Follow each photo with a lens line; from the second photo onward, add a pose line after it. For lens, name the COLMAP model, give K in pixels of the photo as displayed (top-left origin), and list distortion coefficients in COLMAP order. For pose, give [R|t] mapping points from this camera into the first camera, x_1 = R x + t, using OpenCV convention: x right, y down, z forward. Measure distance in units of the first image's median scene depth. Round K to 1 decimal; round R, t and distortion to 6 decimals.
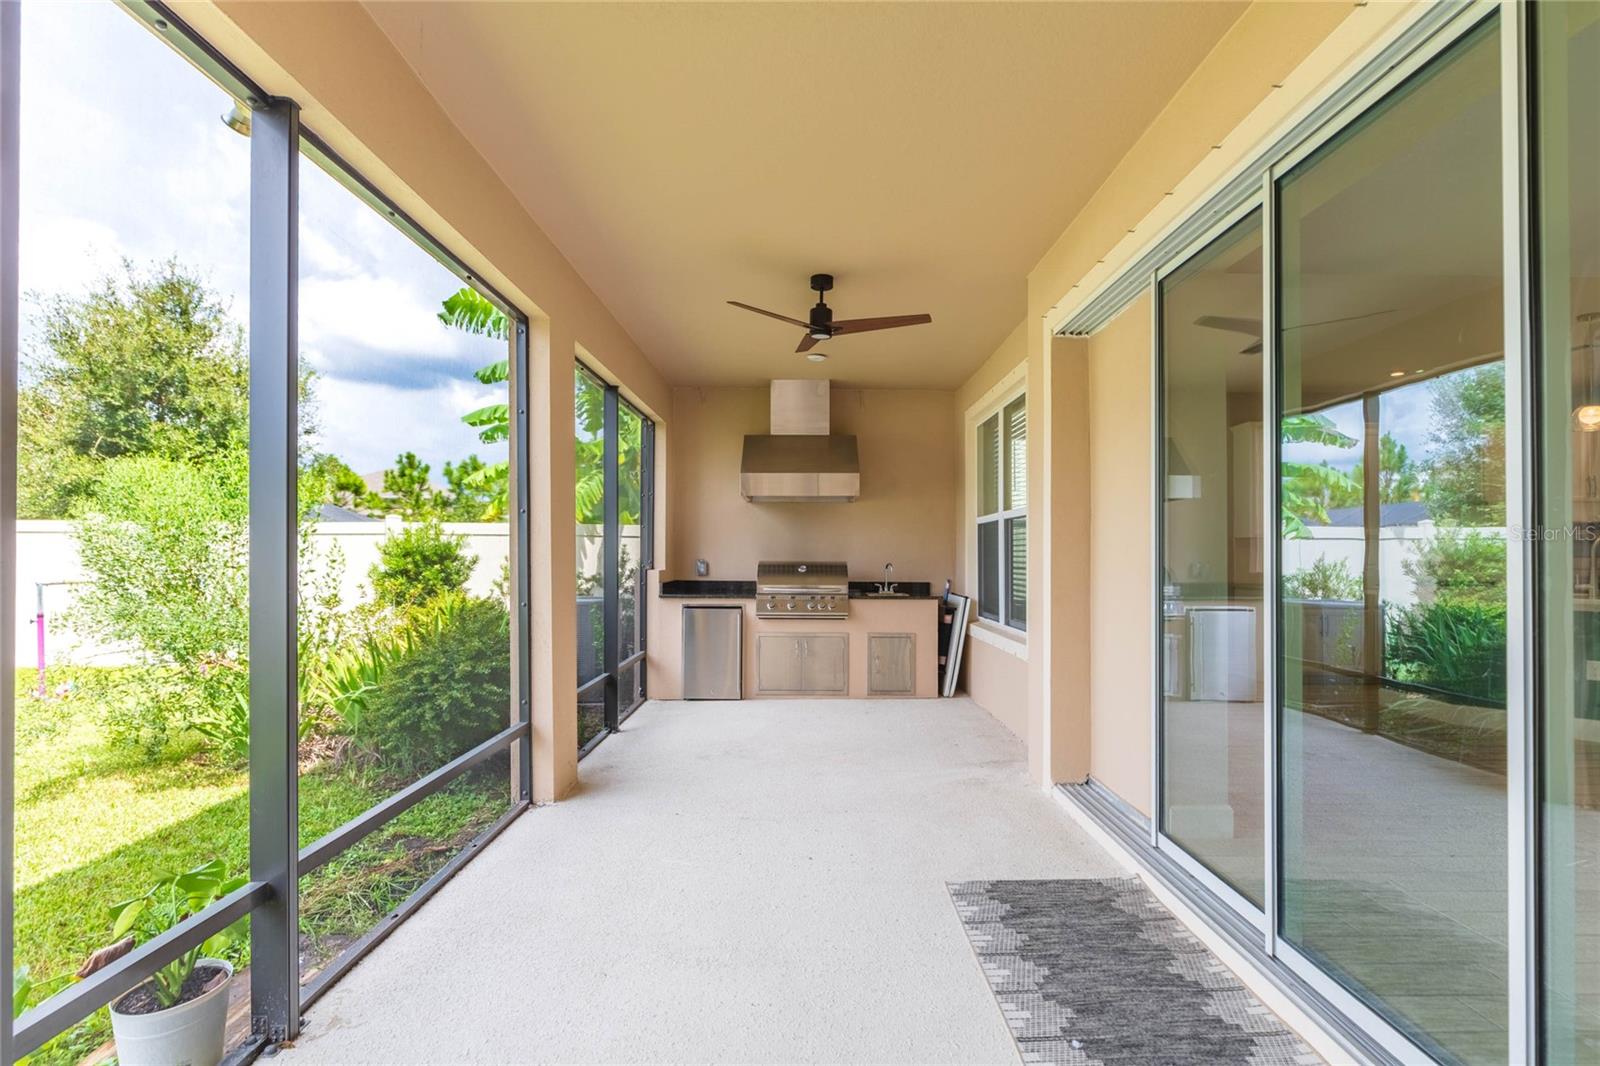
lens RADIAL K [[797.1, 0, 797.3], [0, 797.1, 554.1], [0, 0, 1]] dist [0.000248, 0.000066]
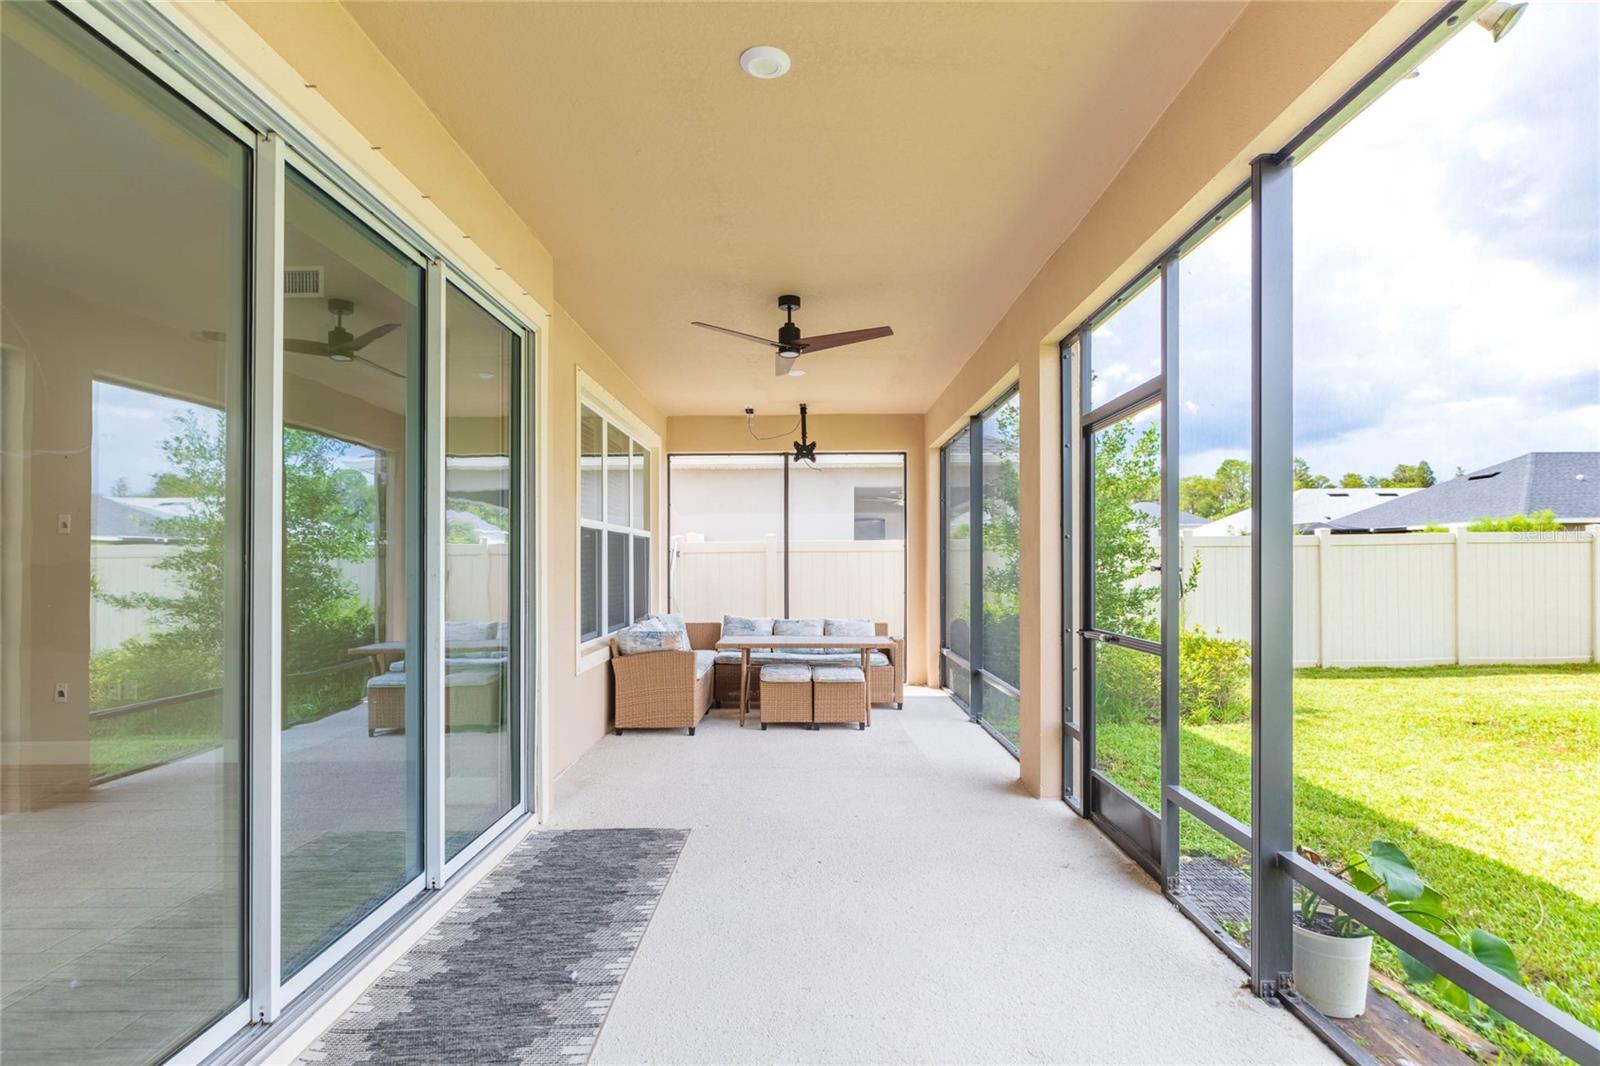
lens RADIAL K [[797.1, 0, 797.3], [0, 797.1, 554.1], [0, 0, 1]] dist [0.000248, 0.000066]
pose [[-0.999981, 0.003116, 0.005411, 0.006255], [0.003058, 0.999939, -0.010598, -0.003621], [-0.005444, -0.010581, -0.999929, 2.060551]]
